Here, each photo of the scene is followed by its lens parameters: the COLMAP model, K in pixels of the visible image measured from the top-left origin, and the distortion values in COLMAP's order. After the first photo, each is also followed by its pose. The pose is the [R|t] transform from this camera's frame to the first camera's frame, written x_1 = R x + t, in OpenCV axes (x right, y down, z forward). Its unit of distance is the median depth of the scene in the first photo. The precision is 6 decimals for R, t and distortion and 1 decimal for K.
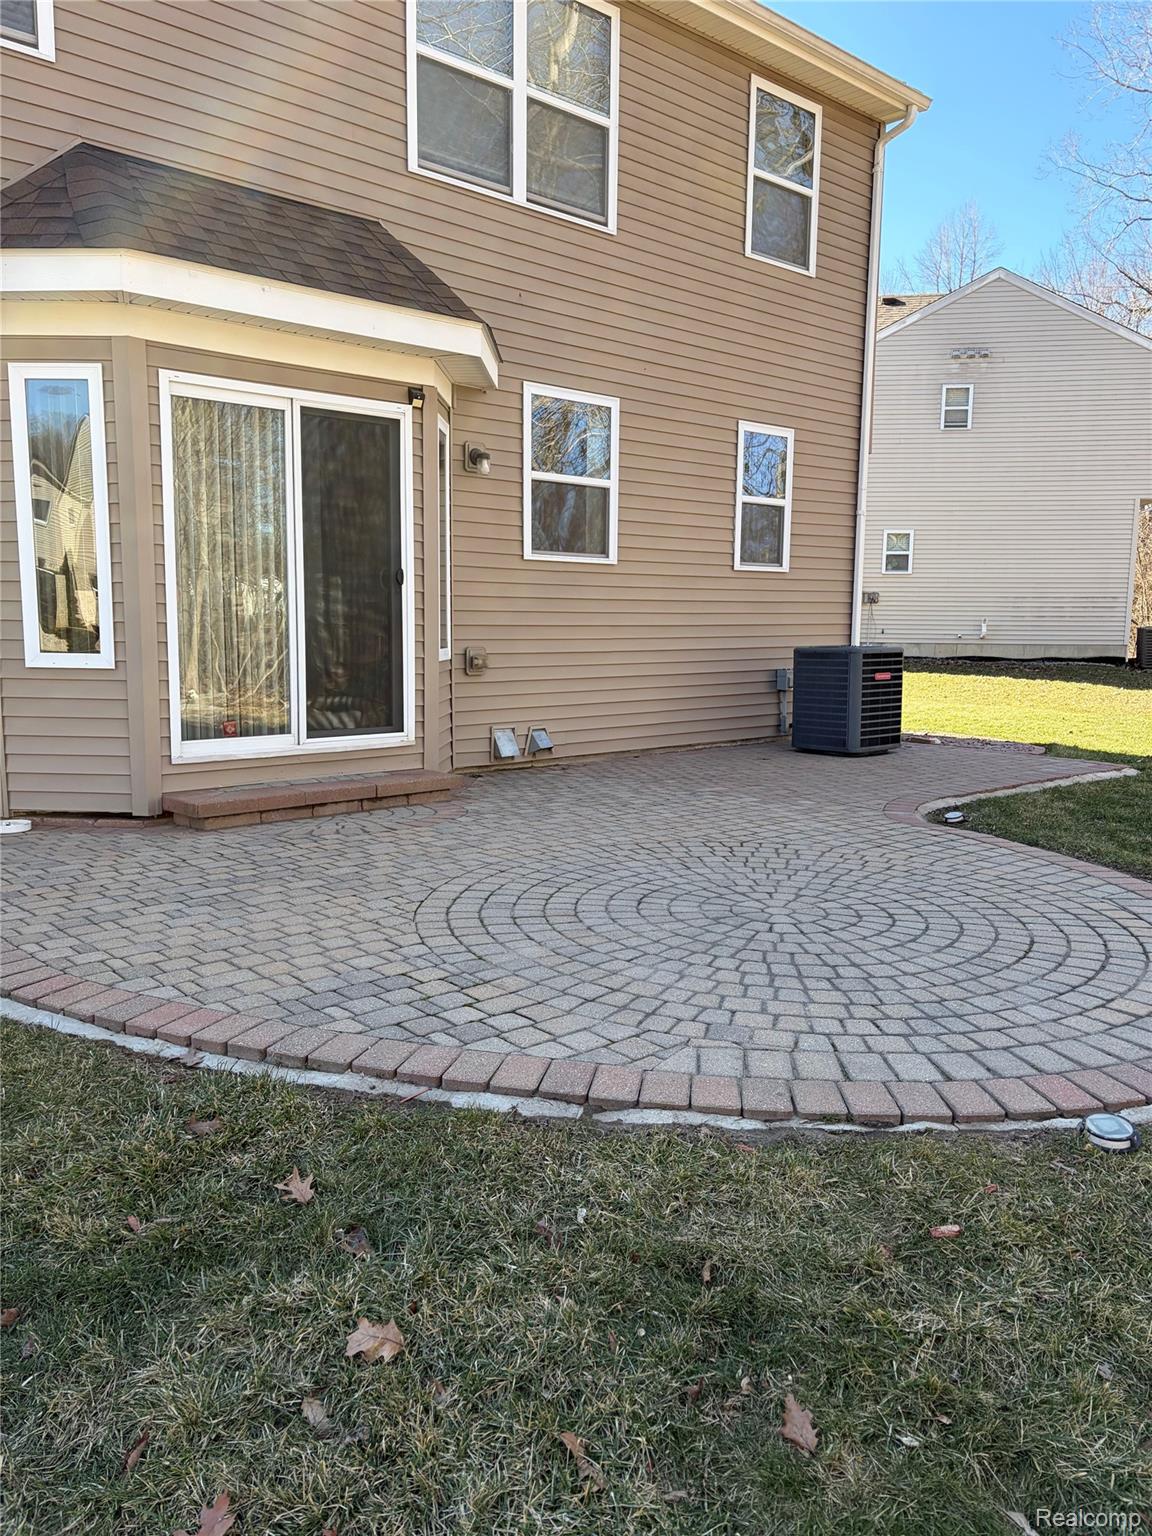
lens RADIAL K [[1191.2, 0, 576.0], [0, 1191.2, 768.0], [0, 0, 1]] dist [0.061894, -0.052513]
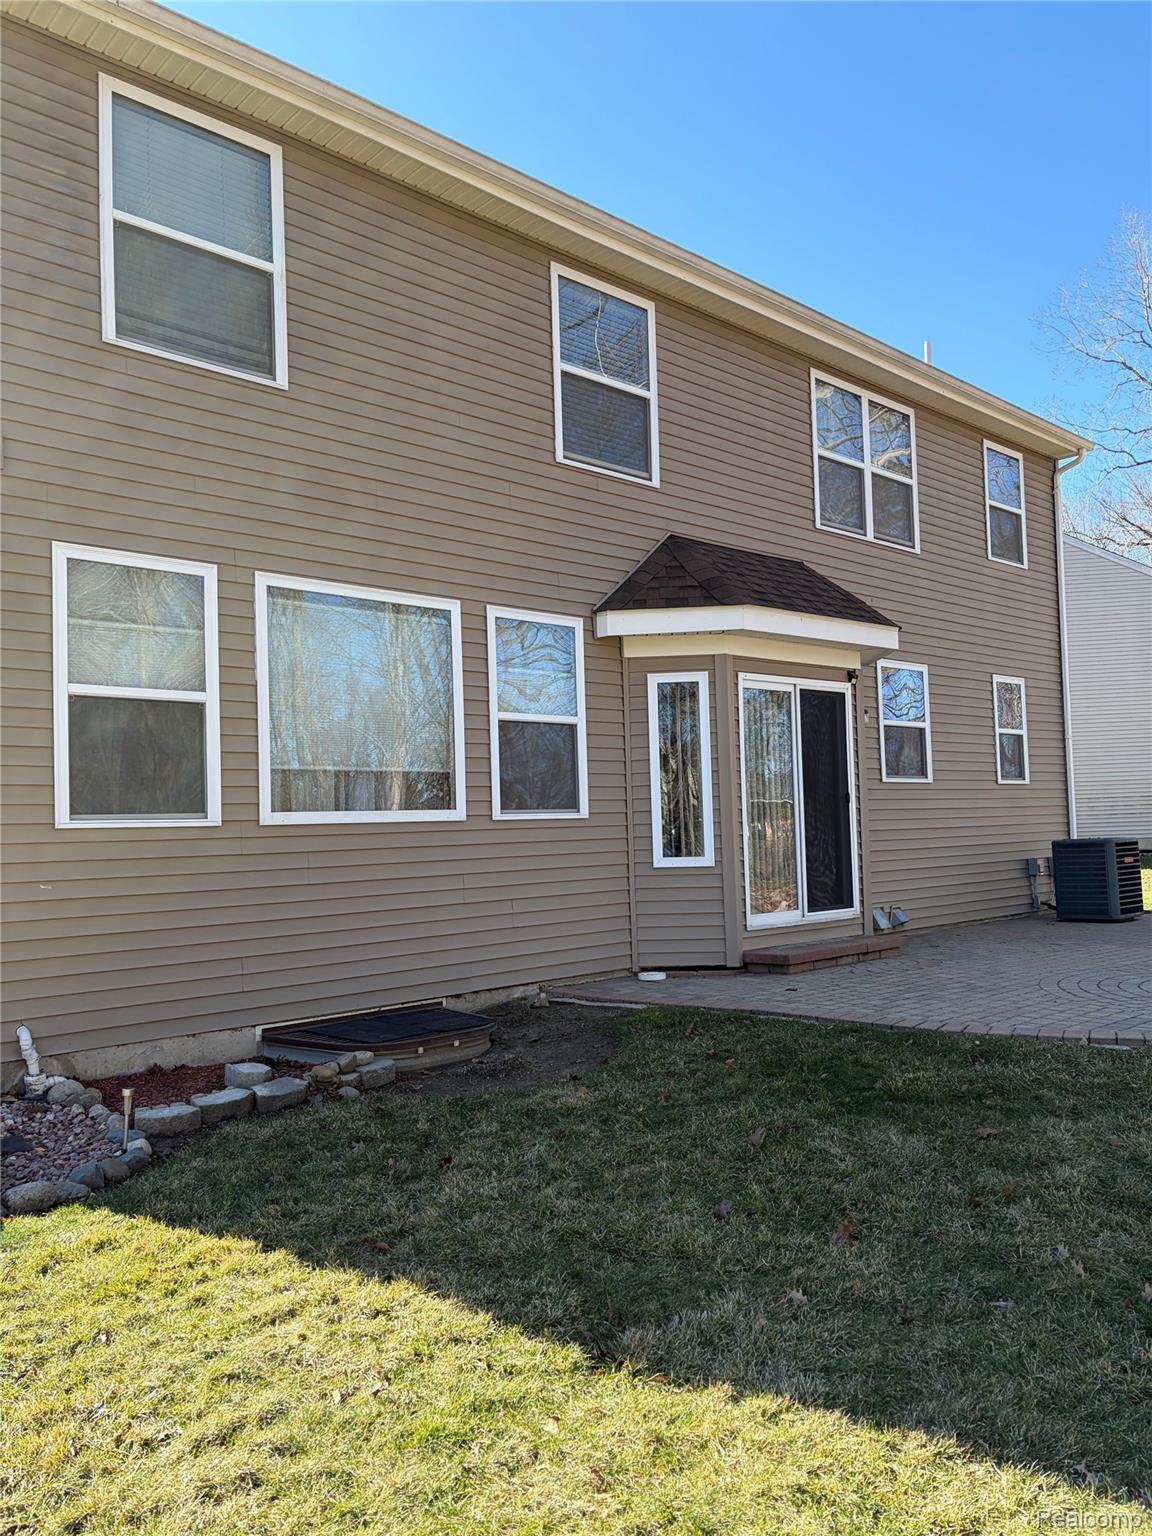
lens RADIAL K [[1270.0, 0, 576.0], [0, 1270.0, 768.0], [0, 0, 1]] dist [0.033123, -0.076119]
pose [[0.998234, -0.036816, 0.046611, -0.460750], [0.044495, 0.983345, -0.176221, 0.049031], [-0.039347, 0.177984, 0.983246, -0.416401]]
